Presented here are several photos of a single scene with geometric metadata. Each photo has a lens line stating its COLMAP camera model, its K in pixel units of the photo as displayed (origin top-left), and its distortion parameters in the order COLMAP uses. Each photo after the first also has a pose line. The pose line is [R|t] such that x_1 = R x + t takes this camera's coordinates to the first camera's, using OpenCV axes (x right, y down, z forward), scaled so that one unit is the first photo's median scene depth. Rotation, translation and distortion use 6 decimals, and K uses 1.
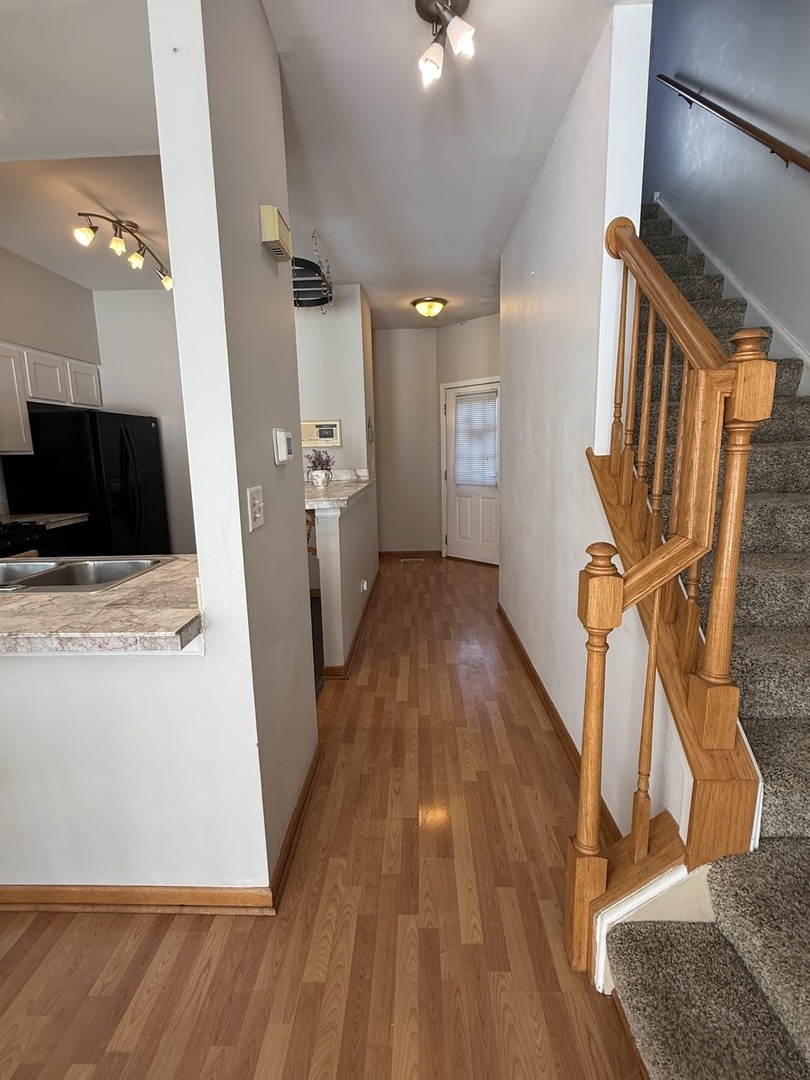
lens RADIAL K [[515.3, 0, 405.0], [0, 515.3, 540.0], [0, 0, 1]] dist [-0.000813, -0.000551]
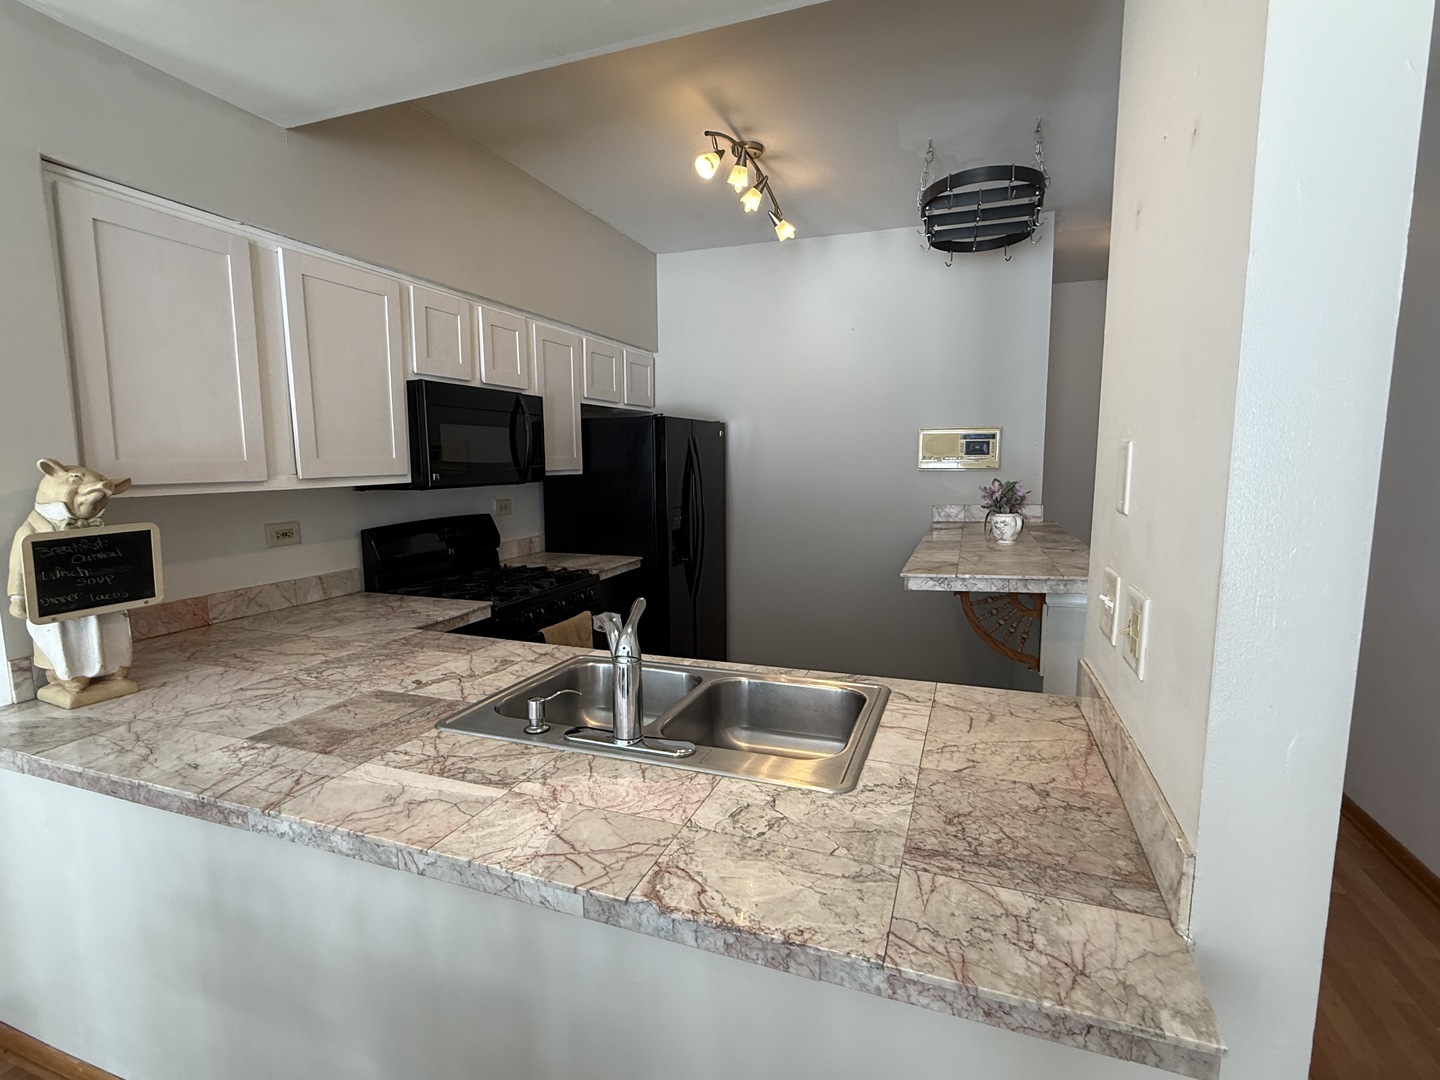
lens RADIAL K [[687.0, 0, 726.2], [0, 687.0, 543.8], [0, 0, 1]] dist [-0.000813, -0.000551]
pose [[0.949619, 0.054944, -0.308553, -0.268313], [-0.068527, 0.997092, -0.033351, -0.059354], [0.305823, 0.052815, 0.950622, 0.159332]]
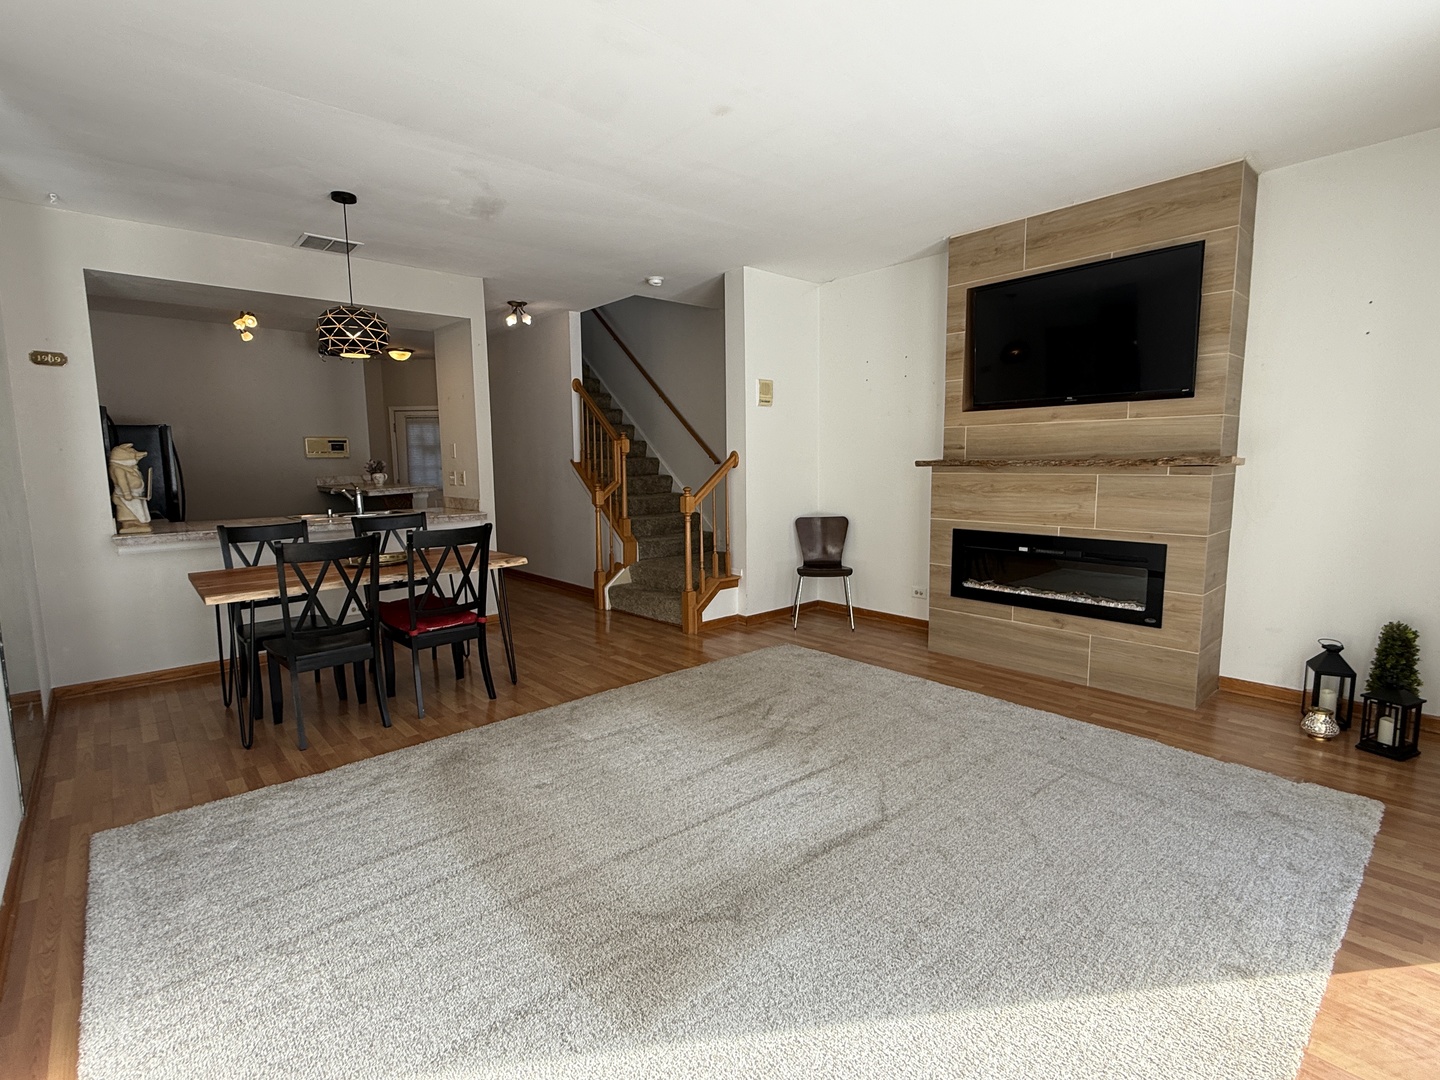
lens RADIAL K [[687.0, 0, 726.2], [0, 687.0, 543.8], [0, 0, 1]] dist [-0.000813, -0.000551]
pose [[0.722446, -0.072095, 0.687658, -0.965499], [0.115319, 0.993183, -0.017026, 0.255155], [-0.681743, 0.091600, 0.725835, -1.299695]]
